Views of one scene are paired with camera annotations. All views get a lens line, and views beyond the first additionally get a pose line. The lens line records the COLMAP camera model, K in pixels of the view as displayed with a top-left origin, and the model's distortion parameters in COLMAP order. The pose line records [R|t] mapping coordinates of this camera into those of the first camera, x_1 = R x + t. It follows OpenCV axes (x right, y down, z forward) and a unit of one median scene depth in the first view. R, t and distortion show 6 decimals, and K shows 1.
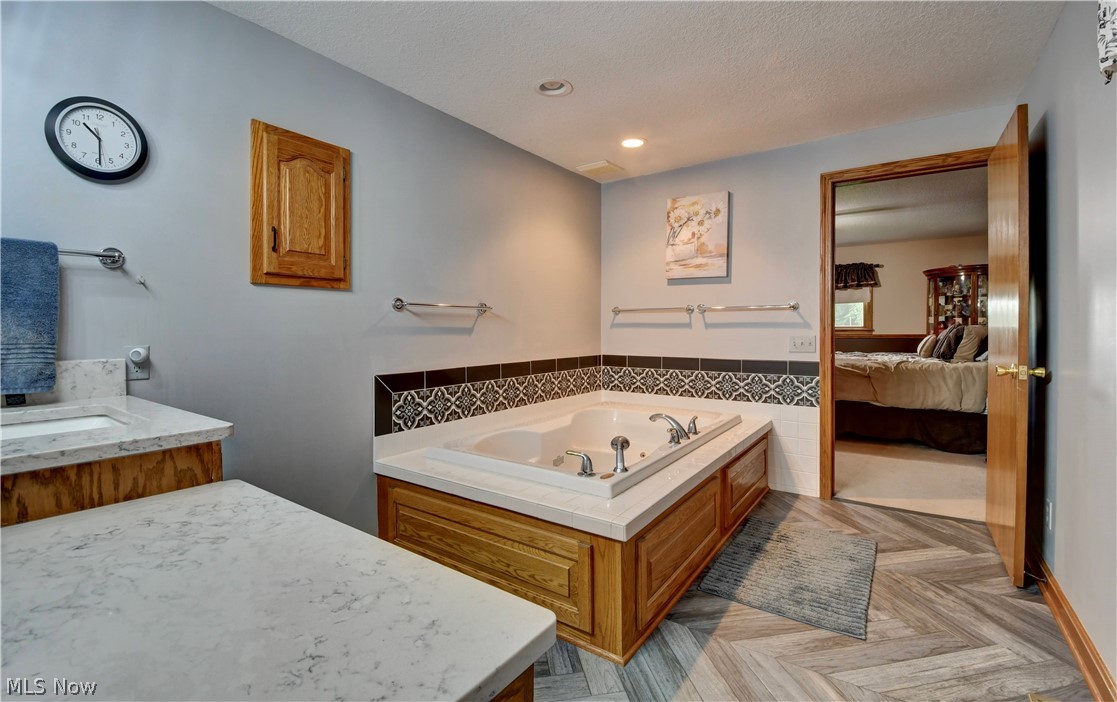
lens RADIAL K [[488.3, 0, 538.7], [0, 488.3, 346.4], [0, 0, 1]] dist [0.005610, -0.011909]
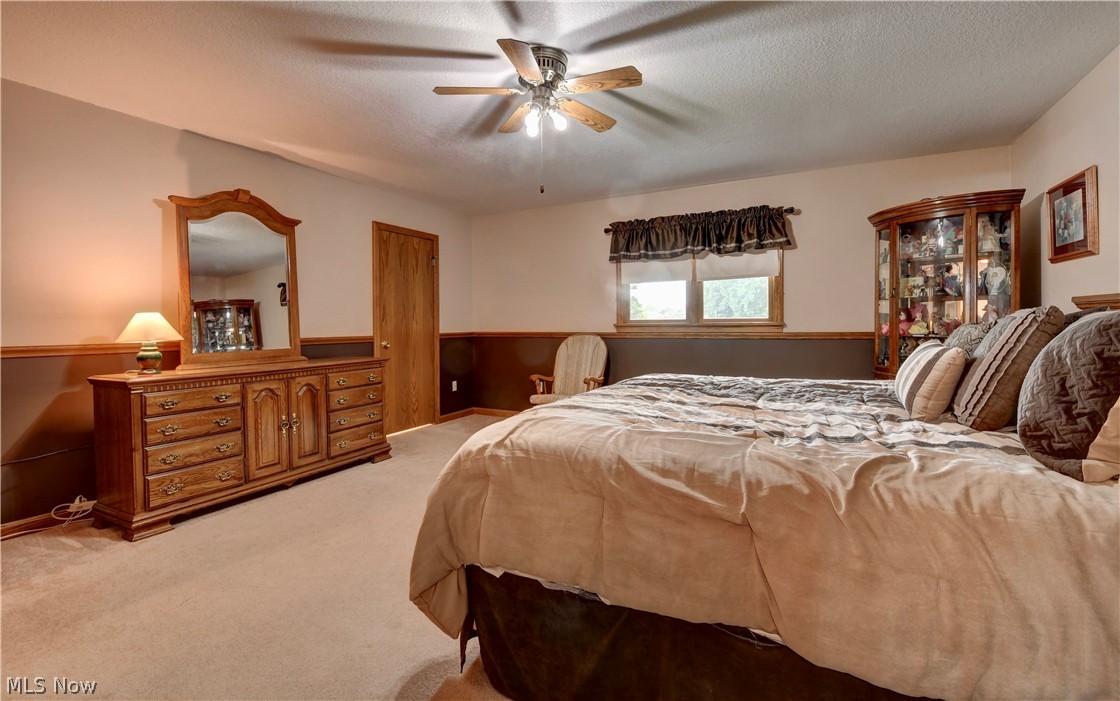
lens RADIAL K [[489.6, 0, 542.3], [0, 489.6, 337.6], [0, 0, 1]] dist [0.005610, -0.011909]
pose [[0.991529, -0.002836, 0.129851, 0.338235], [0.003285, 0.999989, -0.003250, -0.018194], [-0.129840, 0.003650, 0.991528, 0.480521]]
